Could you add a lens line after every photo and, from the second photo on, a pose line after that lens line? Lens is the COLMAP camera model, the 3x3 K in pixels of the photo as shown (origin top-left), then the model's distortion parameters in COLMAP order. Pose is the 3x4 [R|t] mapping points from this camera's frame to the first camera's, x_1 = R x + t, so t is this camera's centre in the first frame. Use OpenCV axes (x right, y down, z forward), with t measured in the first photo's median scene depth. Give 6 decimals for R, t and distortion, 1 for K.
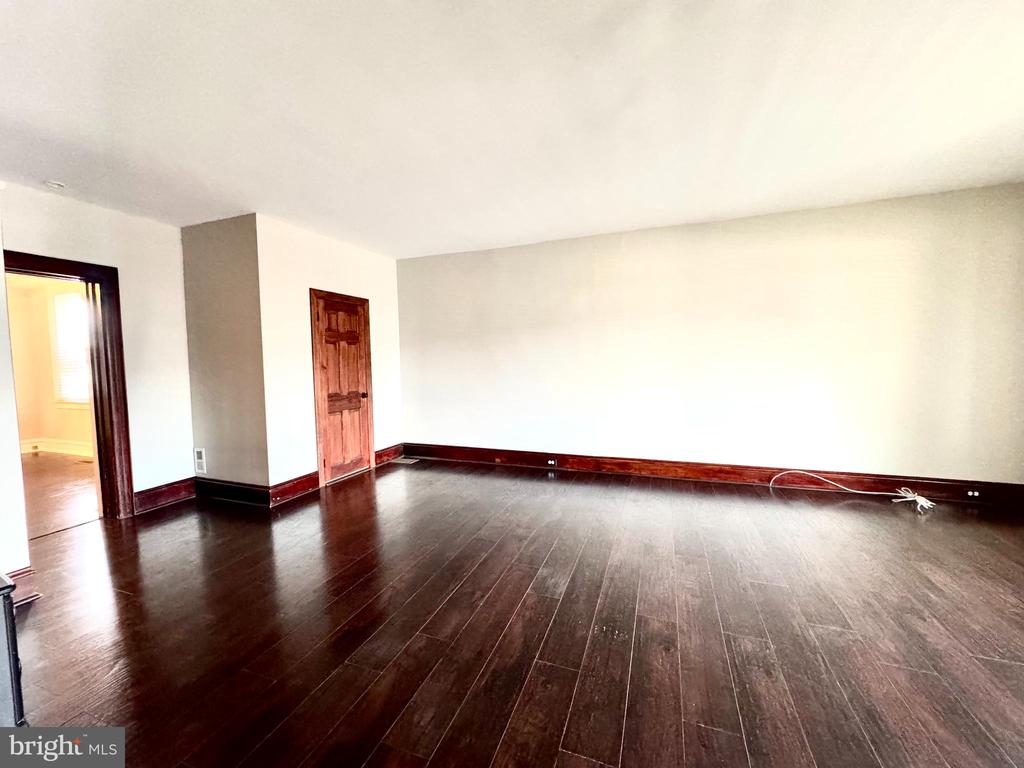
lens RADIAL K [[410.0, 0, 510.3], [0, 410.0, 383.1], [0, 0, 1]] dist [-0.004168, 0.000273]
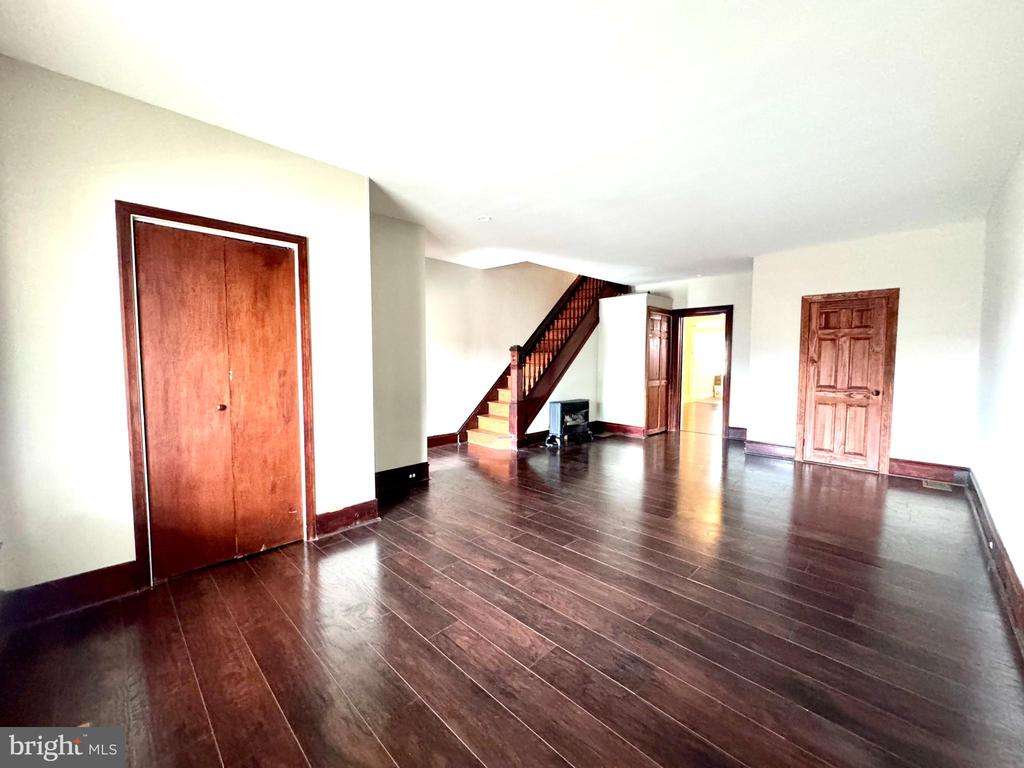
lens RADIAL K [[410.0, 0, 511.2], [0, 410.0, 382.7], [0, 0, 1]] dist [-0.004168, 0.000273]
pose [[-0.410640, 0.069161, -0.909171, 0.907212], [-0.056968, 0.993225, 0.101286, -0.044647], [0.910016, 0.093385, -0.403918, 0.660302]]
